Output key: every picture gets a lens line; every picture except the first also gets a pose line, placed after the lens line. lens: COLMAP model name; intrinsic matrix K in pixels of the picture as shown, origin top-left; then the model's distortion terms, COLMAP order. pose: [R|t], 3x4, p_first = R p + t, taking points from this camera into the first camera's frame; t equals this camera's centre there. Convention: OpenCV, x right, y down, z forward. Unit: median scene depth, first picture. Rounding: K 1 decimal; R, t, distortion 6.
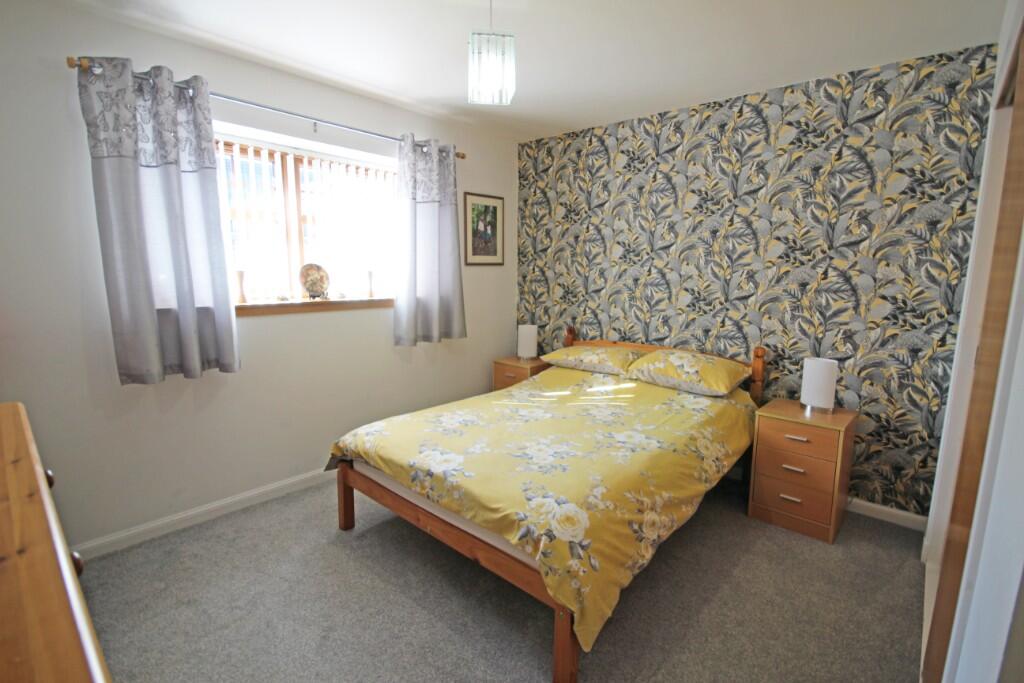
lens RADIAL K [[472.8, 0, 519.3], [0, 472.8, 340.8], [0, 0, 1]] dist [-0.000889, -0.000979]
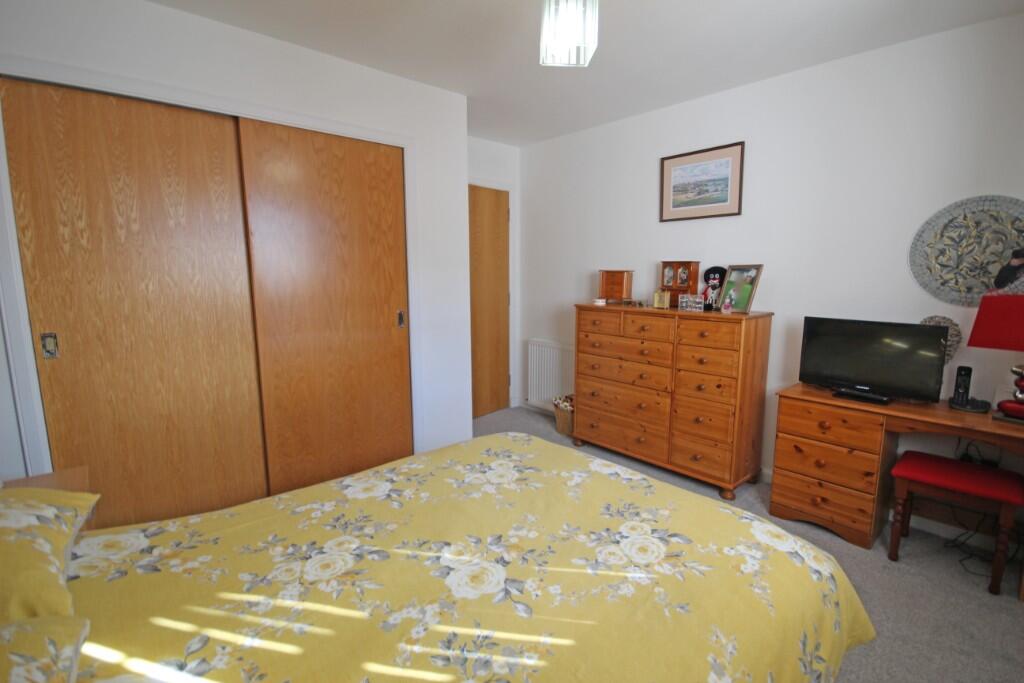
lens RADIAL K [[472.8, 0, 519.3], [0, 472.8, 340.8], [0, 0, 1]] dist [-0.000889, -0.000979]
pose [[-0.994063, -0.027861, 0.105176, -0.056967], [0.004575, 0.955101, 0.296244, -0.200600], [-0.108708, 0.294966, -0.949304, 1.427703]]
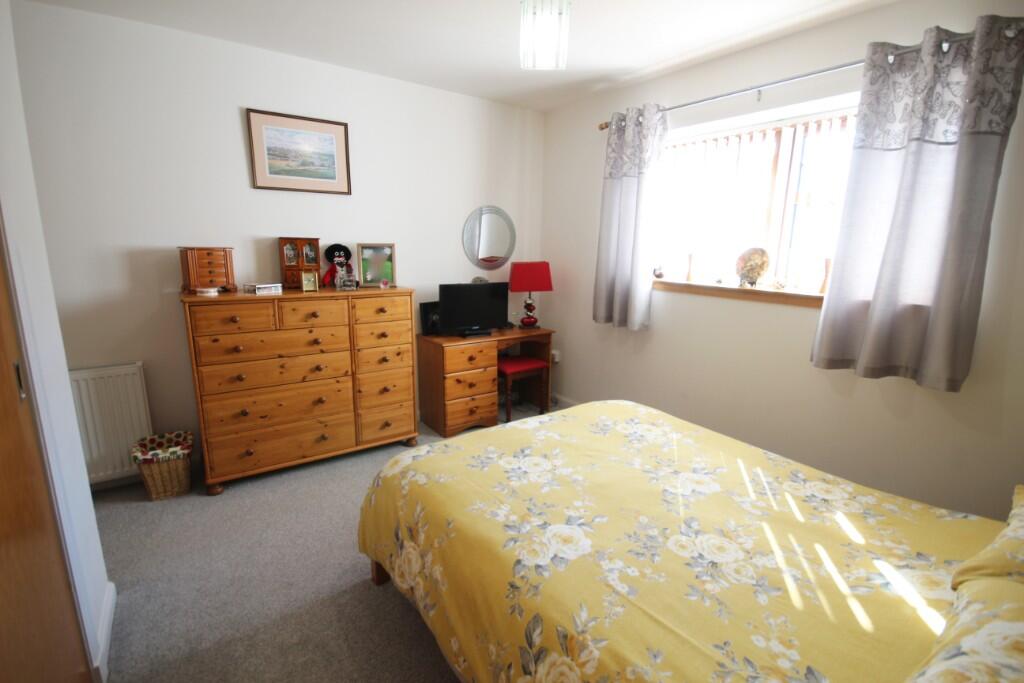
lens RADIAL K [[472.8, 0, 519.3], [0, 472.8, 340.8], [0, 0, 1]] dist [-0.000889, -0.000979]
pose [[-0.219459, 0.184976, -0.957926, 0.680539], [-0.171753, 0.959202, 0.224570, -0.136822], [0.960385, 0.213811, -0.178736, 0.894799]]
